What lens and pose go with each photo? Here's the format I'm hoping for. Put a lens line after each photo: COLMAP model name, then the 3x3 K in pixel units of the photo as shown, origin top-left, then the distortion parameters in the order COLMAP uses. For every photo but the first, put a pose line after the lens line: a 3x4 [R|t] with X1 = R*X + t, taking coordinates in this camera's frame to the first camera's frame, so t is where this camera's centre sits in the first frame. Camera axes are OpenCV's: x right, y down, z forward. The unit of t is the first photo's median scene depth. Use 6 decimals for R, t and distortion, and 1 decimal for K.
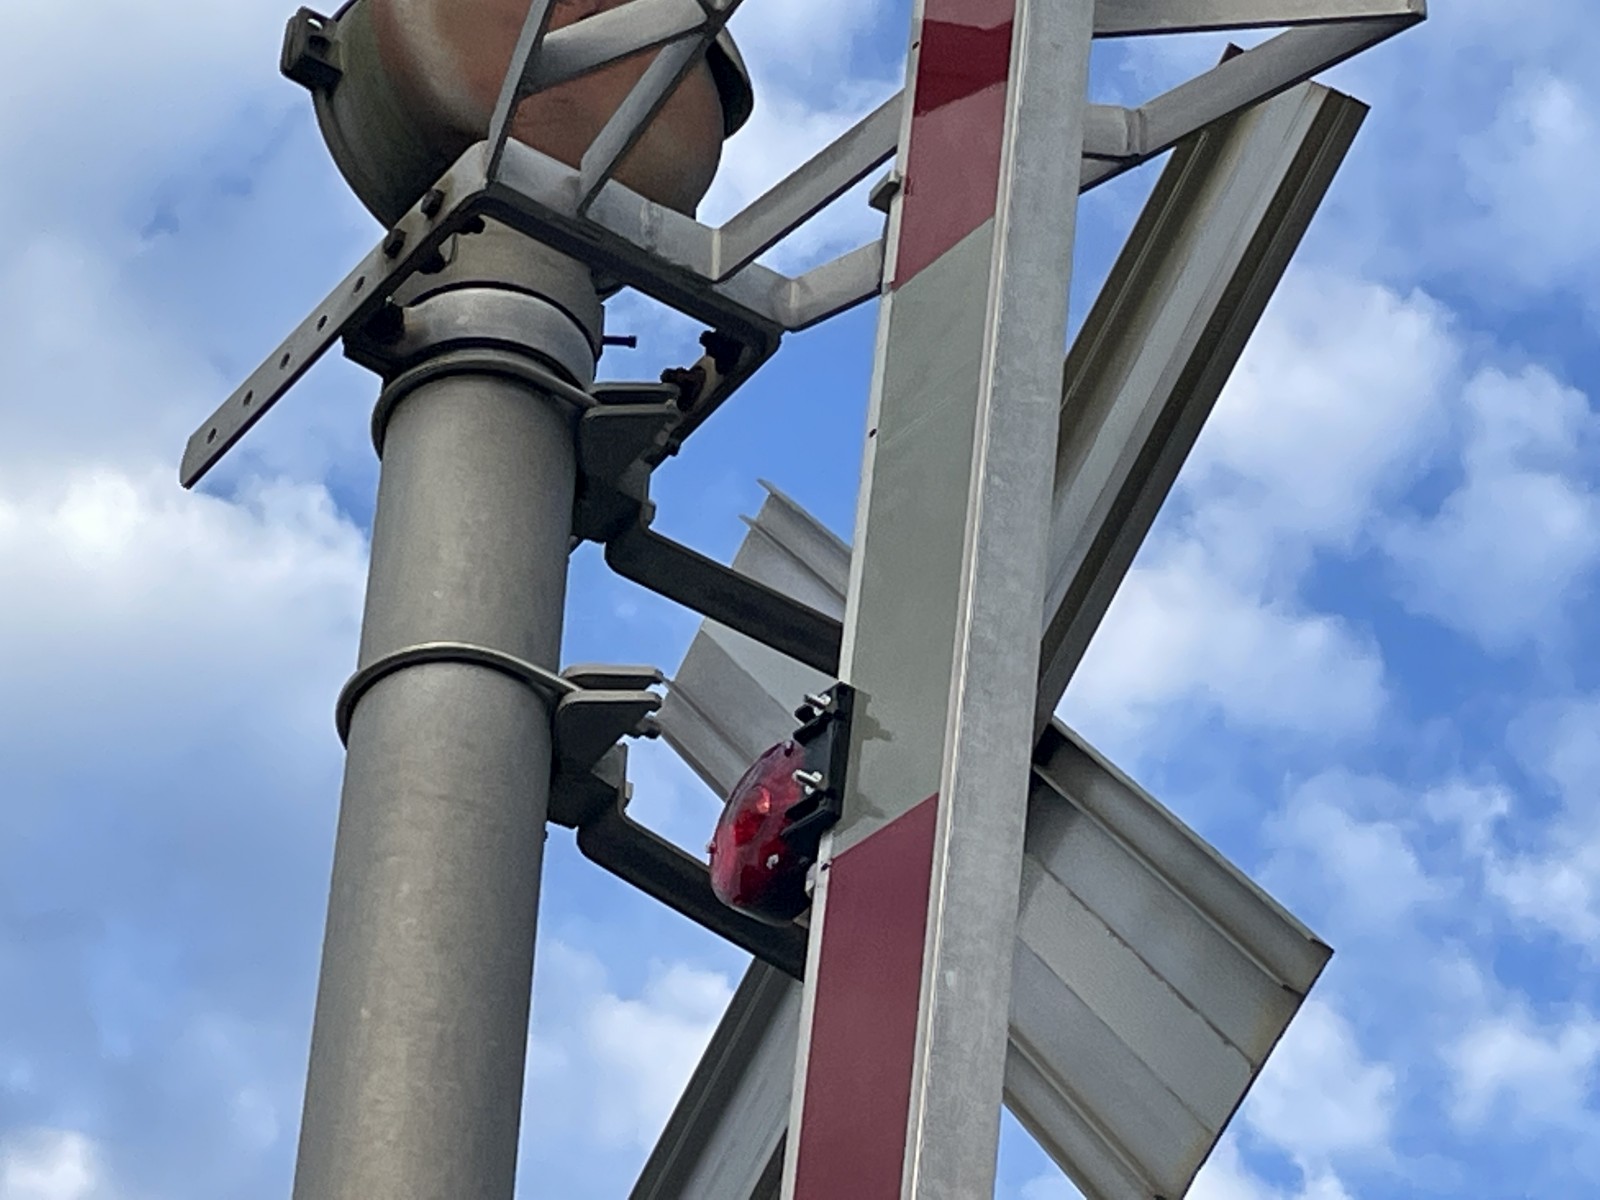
lens RADIAL K [[4965.2, 0, 800.0], [0, 4965.2, 631.7], [0, 0, 1]] dist [0.013767, 1.396125]
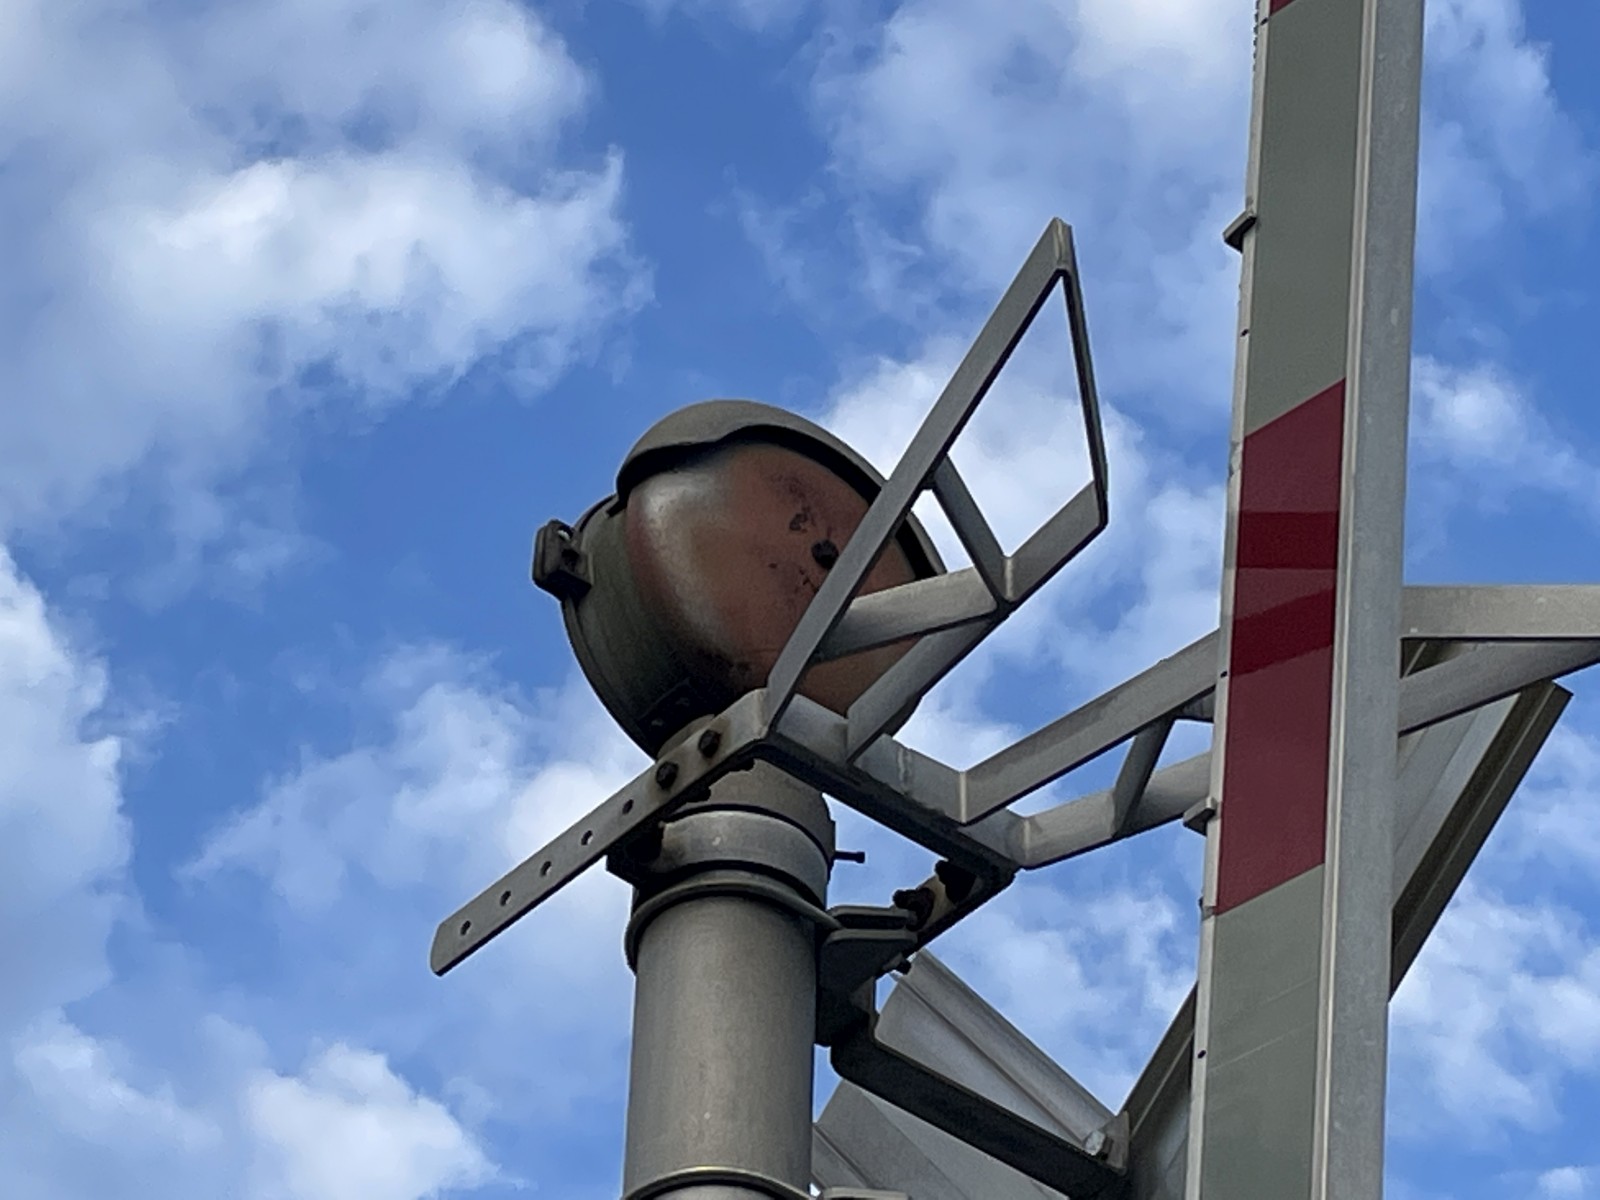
lens RADIAL K [[4965.2, 0, 800.0], [0, 4965.2, 631.7], [0, 0, 1]] dist [0.013767, 1.396125]
pose [[0.996706, 0.047722, 0.065569, -0.121529], [-0.046607, 0.998743, -0.018435, -0.088268], [-0.066366, 0.015318, 0.997678, -0.072088]]
